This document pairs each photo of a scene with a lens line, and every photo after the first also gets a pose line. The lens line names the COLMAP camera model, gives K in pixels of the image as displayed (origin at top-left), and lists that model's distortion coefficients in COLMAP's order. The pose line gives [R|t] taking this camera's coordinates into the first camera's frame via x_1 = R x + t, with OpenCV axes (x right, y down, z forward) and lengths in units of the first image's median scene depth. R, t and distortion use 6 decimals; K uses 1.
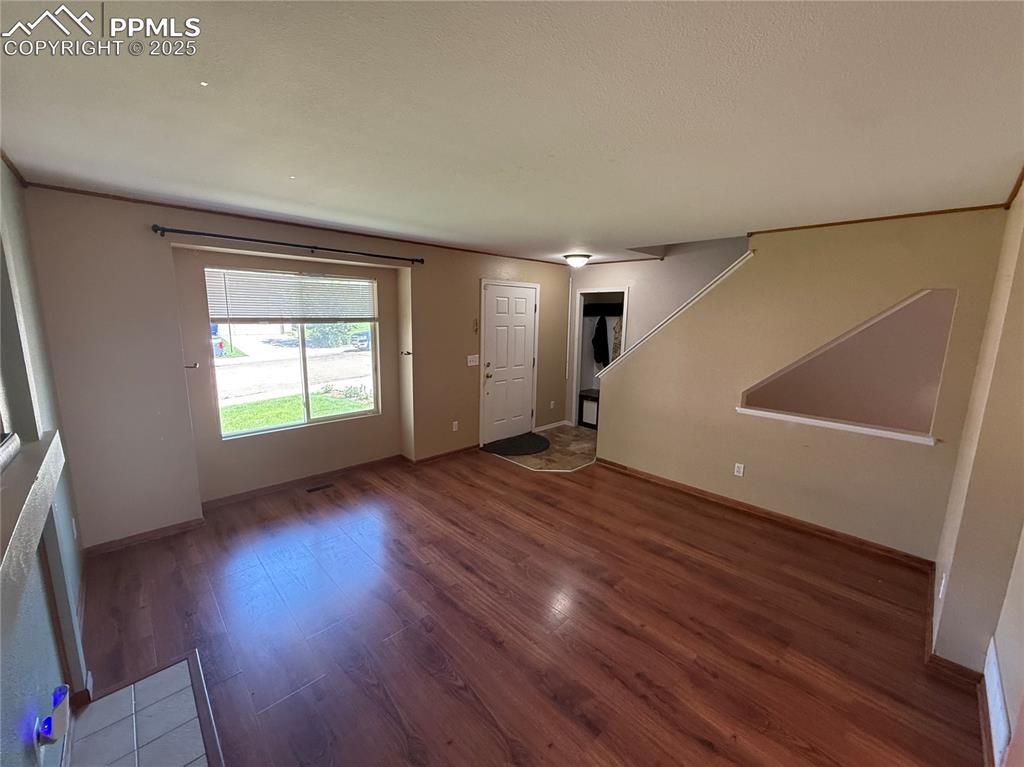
lens RADIAL K [[407.5, 0, 512.0], [0, 407.5, 383.5], [0, 0, 1]] dist [0.001043, 0.000105]
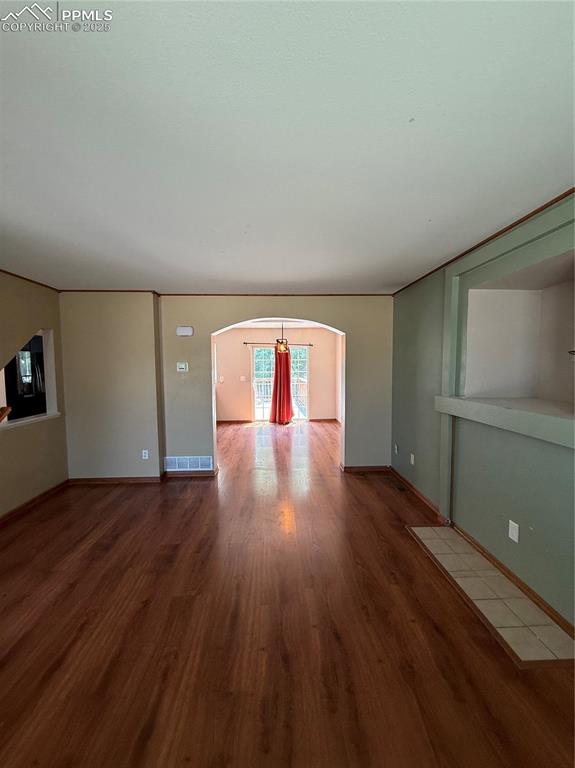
lens RADIAL K [[305.6, 0, 287.5], [0, 305.6, 384.0], [0, 0, 1]] dist [0.001043, 0.000105]
pose [[-0.751915, -0.053892, 0.657053, -0.363353], [0.106883, 0.973502, 0.202162, -0.092798], [-0.650538, 0.222236, -0.726231, 0.787403]]
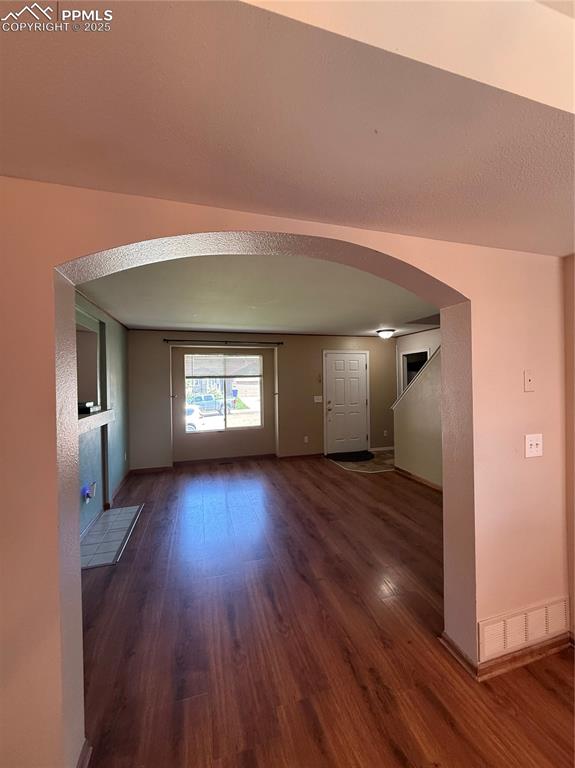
lens RADIAL K [[305.6, 0, 287.5], [0, 305.6, 384.0], [0, 0, 1]] dist [0.001043, 0.000105]
pose [[0.885770, -0.028404, -0.463254, 0.397816], [-0.046829, 0.987562, -0.150091, 0.079072], [0.461756, 0.154640, 0.873423, -0.148505]]
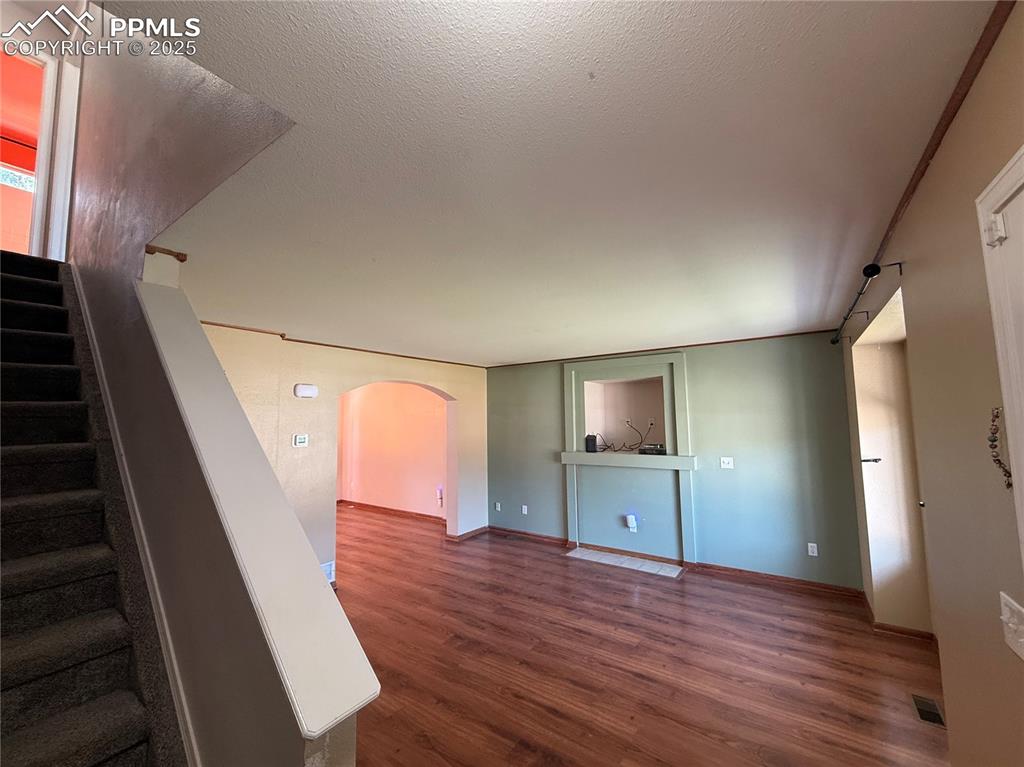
lens RADIAL K [[407.5, 0, 512.0], [0, 407.5, 383.5], [0, 0, 1]] dist [0.001043, 0.000105]
pose [[-0.981315, -0.019281, -0.191441, 0.187040], [-0.034576, 0.996441, 0.076877, -0.188865], [0.189277, 0.082060, -0.978489, 1.226966]]
